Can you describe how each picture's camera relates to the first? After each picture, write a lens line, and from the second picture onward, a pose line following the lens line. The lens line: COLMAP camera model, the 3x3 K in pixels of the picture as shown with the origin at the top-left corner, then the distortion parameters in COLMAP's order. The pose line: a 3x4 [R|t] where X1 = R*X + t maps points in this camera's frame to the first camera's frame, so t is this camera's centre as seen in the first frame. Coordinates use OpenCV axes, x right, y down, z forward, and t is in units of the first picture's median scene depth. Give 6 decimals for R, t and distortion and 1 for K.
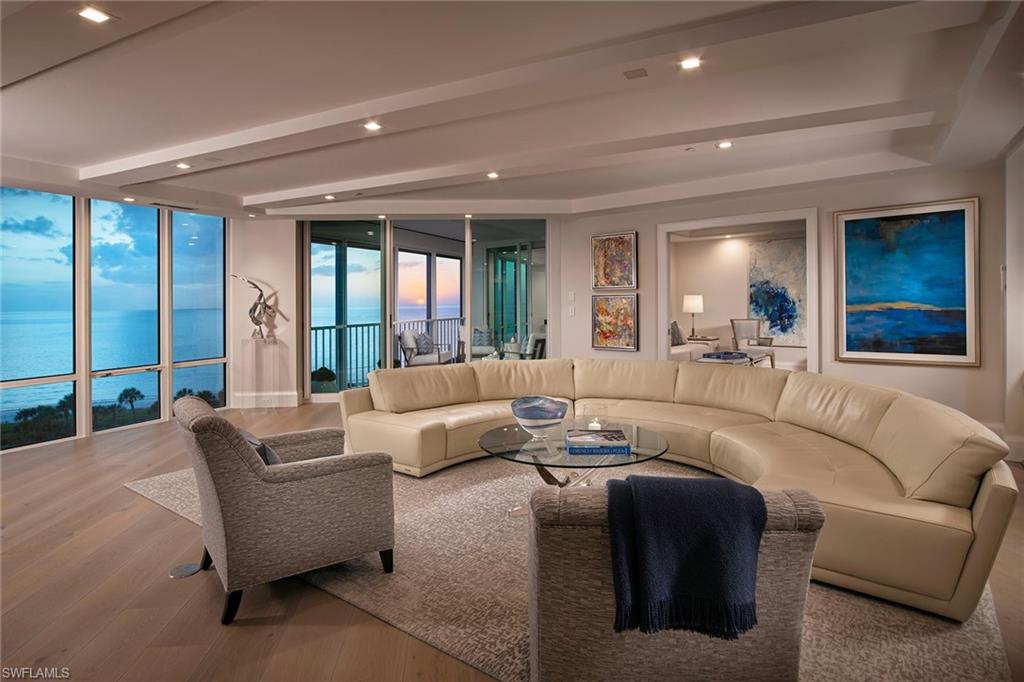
lens RADIAL K [[567.3, 0, 511.8], [0, 567.3, 301.0], [0, 0, 1]] dist [-0.044887, 0.000269]
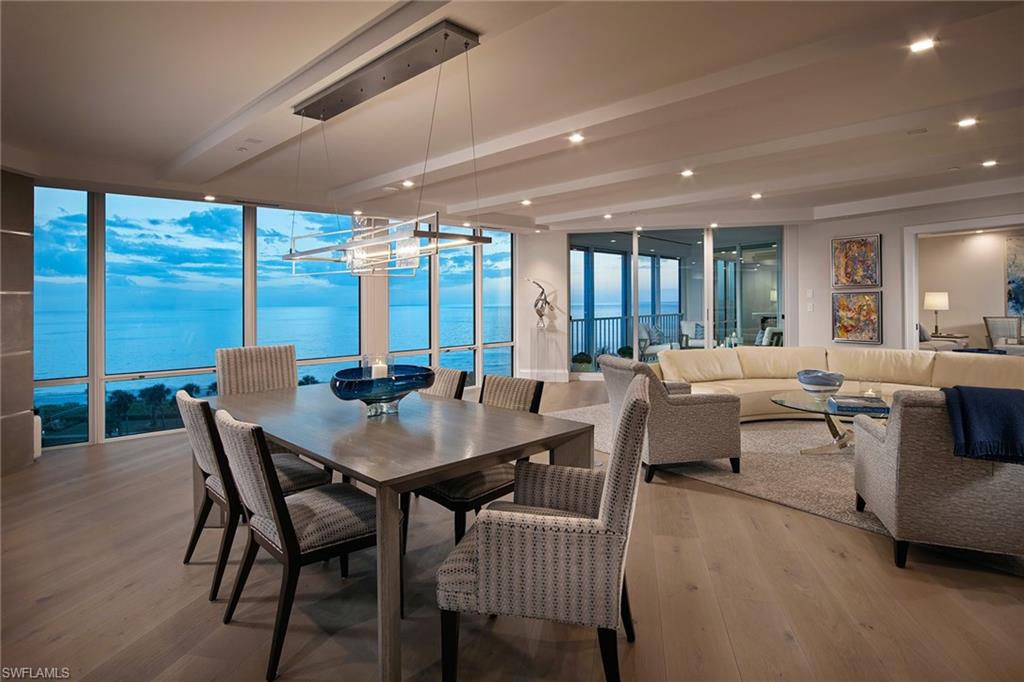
lens RADIAL K [[565.4, 0, 512.2], [0, 565.4, 294.7], [0, 0, 1]] dist [0.000939, 0.000612]
pose [[0.952098, -0.001274, -0.305792, -0.114787], [-0.000842, 0.999977, -0.006789, 0.001947], [0.305793, 0.006722, 0.952074, -0.235717]]
